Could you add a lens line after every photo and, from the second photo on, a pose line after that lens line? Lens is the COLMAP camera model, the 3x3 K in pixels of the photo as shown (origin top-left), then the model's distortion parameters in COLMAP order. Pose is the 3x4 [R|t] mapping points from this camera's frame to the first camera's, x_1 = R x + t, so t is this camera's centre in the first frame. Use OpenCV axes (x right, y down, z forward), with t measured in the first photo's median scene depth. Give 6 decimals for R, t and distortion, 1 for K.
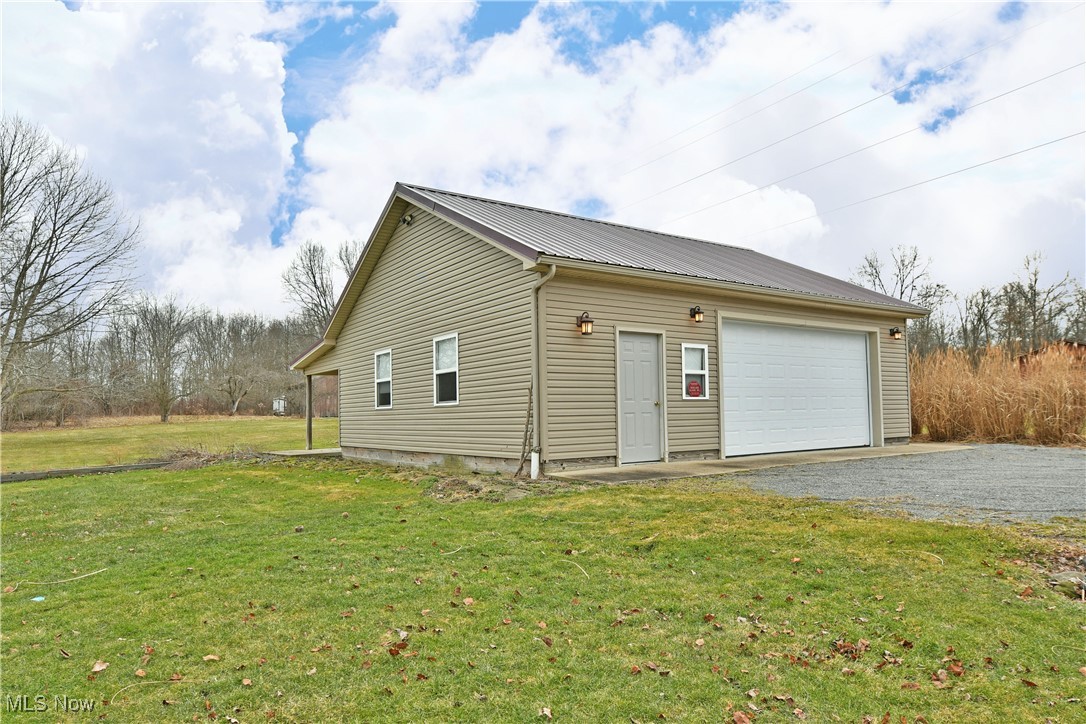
lens RADIAL K [[674.2, 0, 539.2], [0, 674.2, 358.5], [0, 0, 1]] dist [-0.013043, -0.006010]
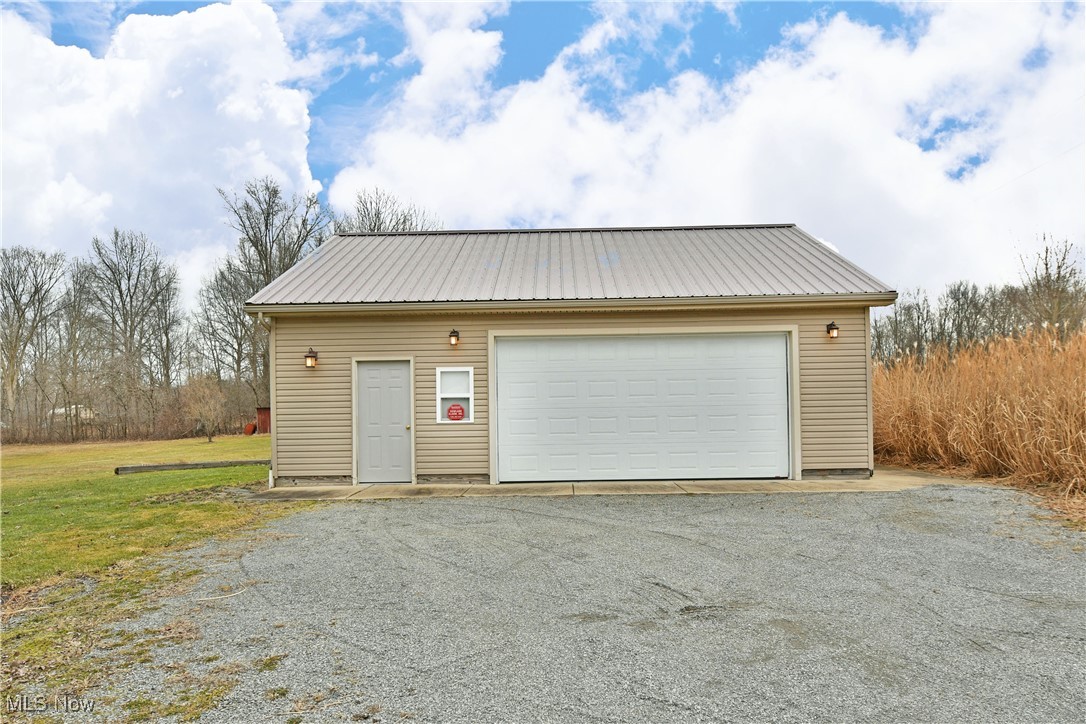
lens RADIAL K [[675.4, 0, 539.2], [0, 675.4, 369.6], [0, 0, 1]] dist [-0.009750, -0.006596]
pose [[0.813380, -0.035144, -0.580670, 0.902666], [0.048819, 0.998776, 0.007935, -0.019446], [0.579681, -0.034802, 0.814100, 0.259172]]
